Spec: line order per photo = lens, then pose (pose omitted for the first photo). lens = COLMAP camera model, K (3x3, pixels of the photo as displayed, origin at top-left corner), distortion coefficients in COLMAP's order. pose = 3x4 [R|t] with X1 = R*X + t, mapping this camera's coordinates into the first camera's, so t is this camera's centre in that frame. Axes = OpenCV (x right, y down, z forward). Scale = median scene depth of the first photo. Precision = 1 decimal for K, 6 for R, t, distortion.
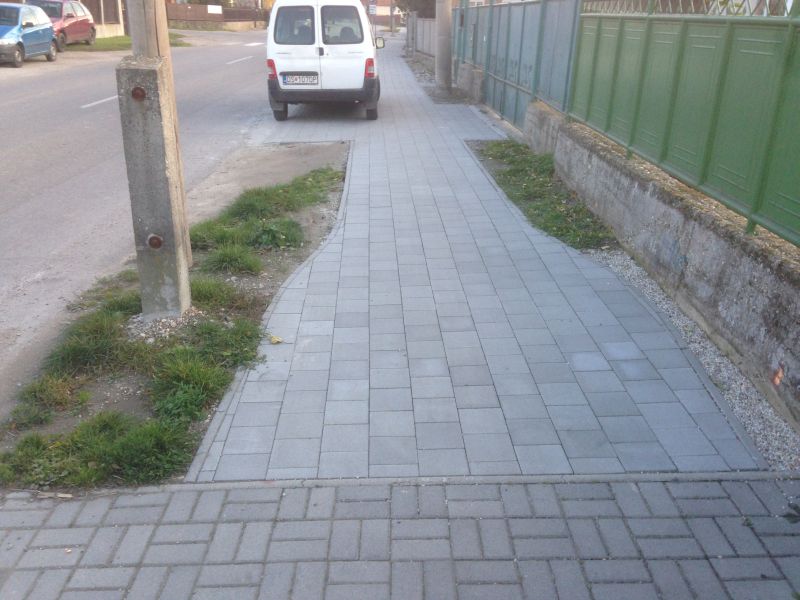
lens RADIAL K [[734.4, 0, 400.0], [0, 734.4, 300.0], [0, 0, 1]] dist [0.201109, -0.265217]
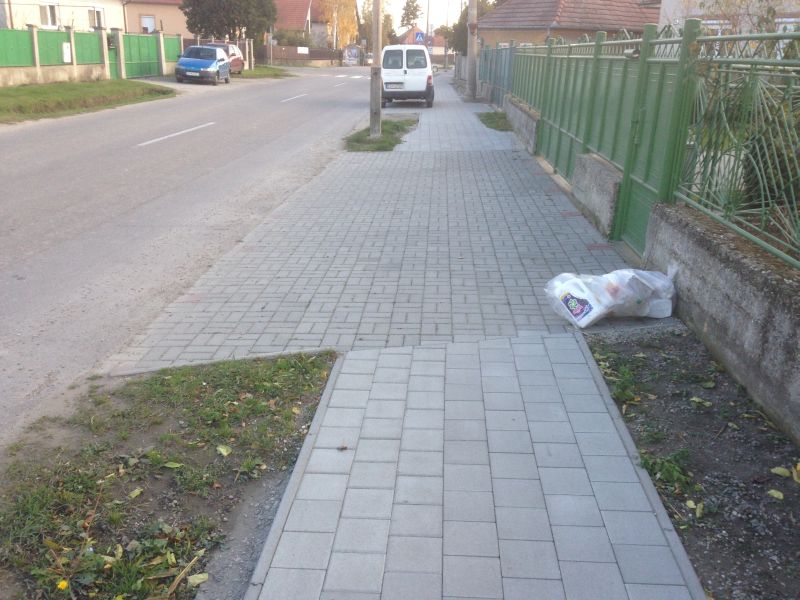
lens RADIAL K [[734.4, 0, 400.0], [0, 734.4, 300.0], [0, 0, 1]] dist [0.201109, -0.265217]
pose [[0.997602, 0.026421, -0.063973, 0.023362], [-0.029317, 0.998568, -0.044750, 0.361642], [0.062699, 0.046518, 0.996948, -0.949021]]
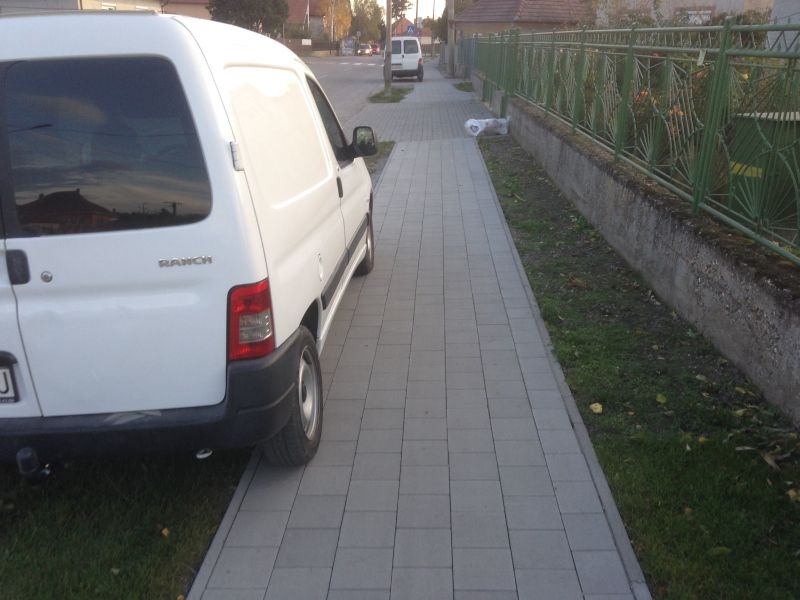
lens RADIAL K [[734.4, 0, 400.0], [0, 734.4, 300.0], [0, 0, 1]] dist [0.201109, -0.265217]
pose [[0.998517, 0.007330, -0.053940, 0.041495], [-0.009138, 0.999402, -0.033346, 0.671938], [0.053664, 0.033789, 0.997987, -1.760200]]
